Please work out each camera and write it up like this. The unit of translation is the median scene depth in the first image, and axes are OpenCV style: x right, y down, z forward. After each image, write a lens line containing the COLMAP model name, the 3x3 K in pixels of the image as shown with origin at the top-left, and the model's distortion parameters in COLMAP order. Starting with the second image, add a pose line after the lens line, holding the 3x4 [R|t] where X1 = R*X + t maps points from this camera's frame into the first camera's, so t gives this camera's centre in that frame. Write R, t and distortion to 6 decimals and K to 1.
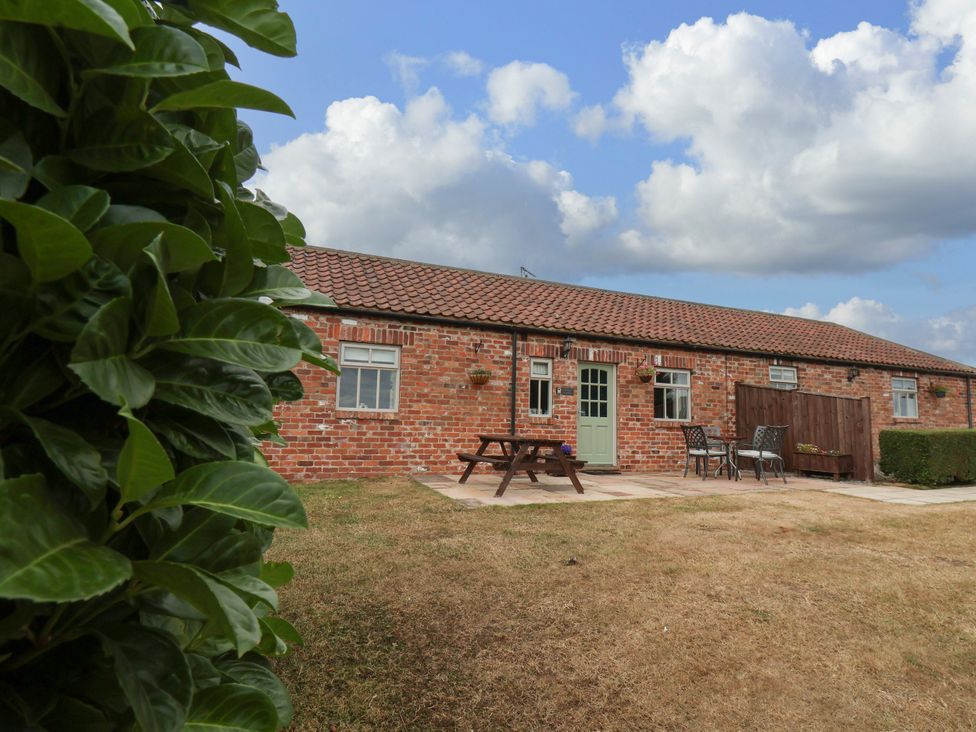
lens RADIAL K [[522.5, 0, 487.4], [0, 522.5, 369.5], [0, 0, 1]] dist [-0.001468, -0.001729]
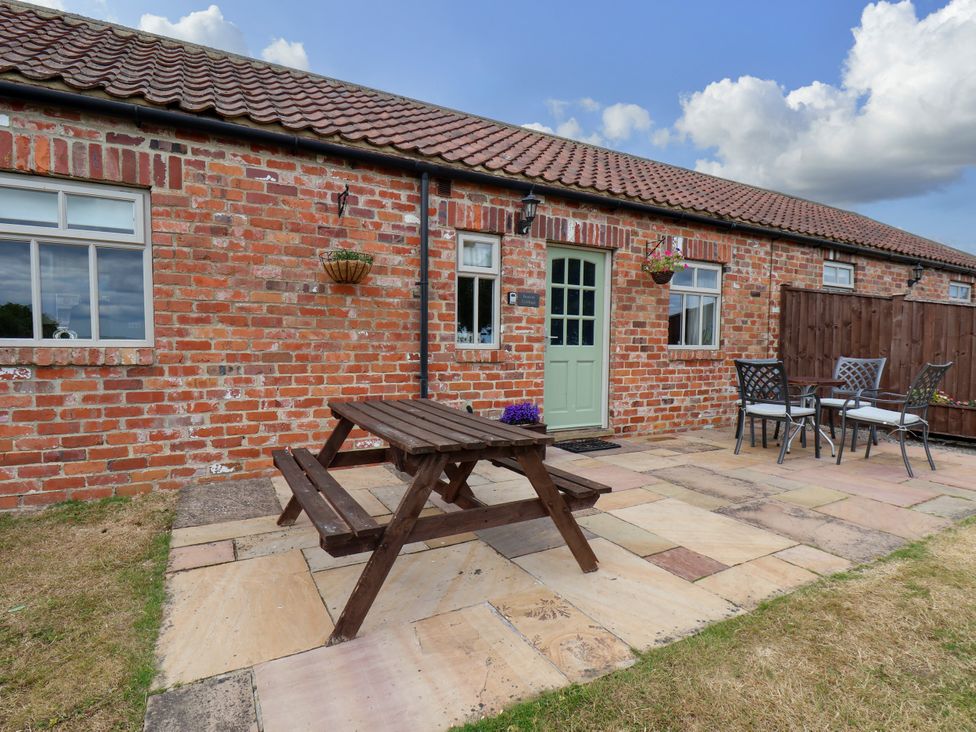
lens RADIAL K [[522.5, 0, 489.9], [0, 522.5, 368.6], [0, 0, 1]] dist [-0.001468, -0.001729]
pose [[0.991343, -0.020425, 0.129696, 0.046270], [-0.000333, 0.987430, 0.158054, 0.028709], [-0.131294, -0.156729, 0.978876, 0.494593]]
